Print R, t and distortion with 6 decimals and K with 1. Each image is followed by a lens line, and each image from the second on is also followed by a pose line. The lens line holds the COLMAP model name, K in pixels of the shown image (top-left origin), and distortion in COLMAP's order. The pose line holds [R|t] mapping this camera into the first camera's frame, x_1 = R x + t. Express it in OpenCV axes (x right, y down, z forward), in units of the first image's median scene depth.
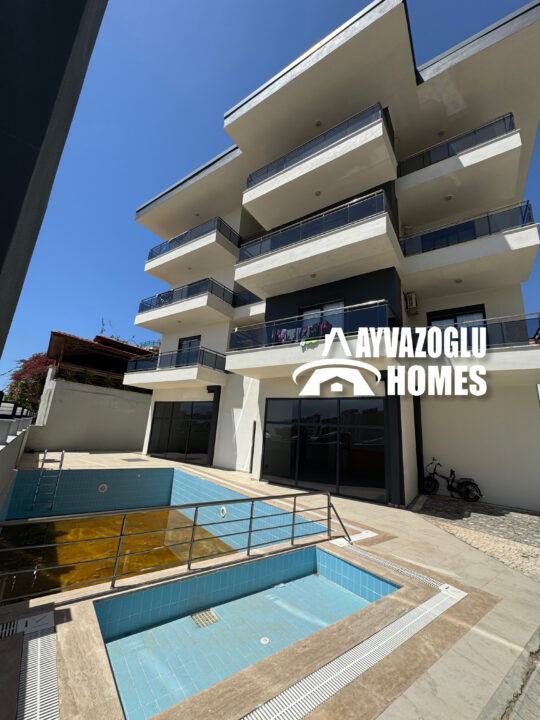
lens RADIAL K [[287.4, 0, 270.0], [0, 287.4, 360.0], [0, 0, 1]] dist [-0.001895, -0.000053]
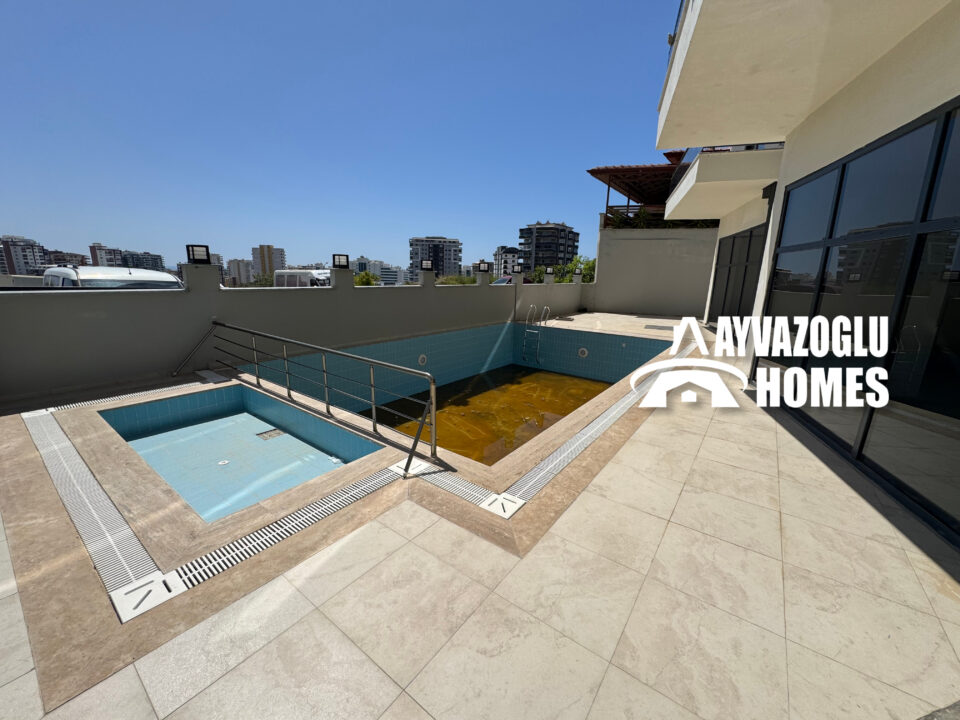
lens RADIAL K [[383.2, 0, 480.0], [0, 383.2, 360.0], [0, 0, 1]] dist [-0.001895, -0.000053]
pose [[0.261375, 0.153320, -0.952983, 0.335018], [0.226968, 0.949858, 0.215068, 0.128422], [0.938173, -0.272510, 0.213470, 0.384782]]
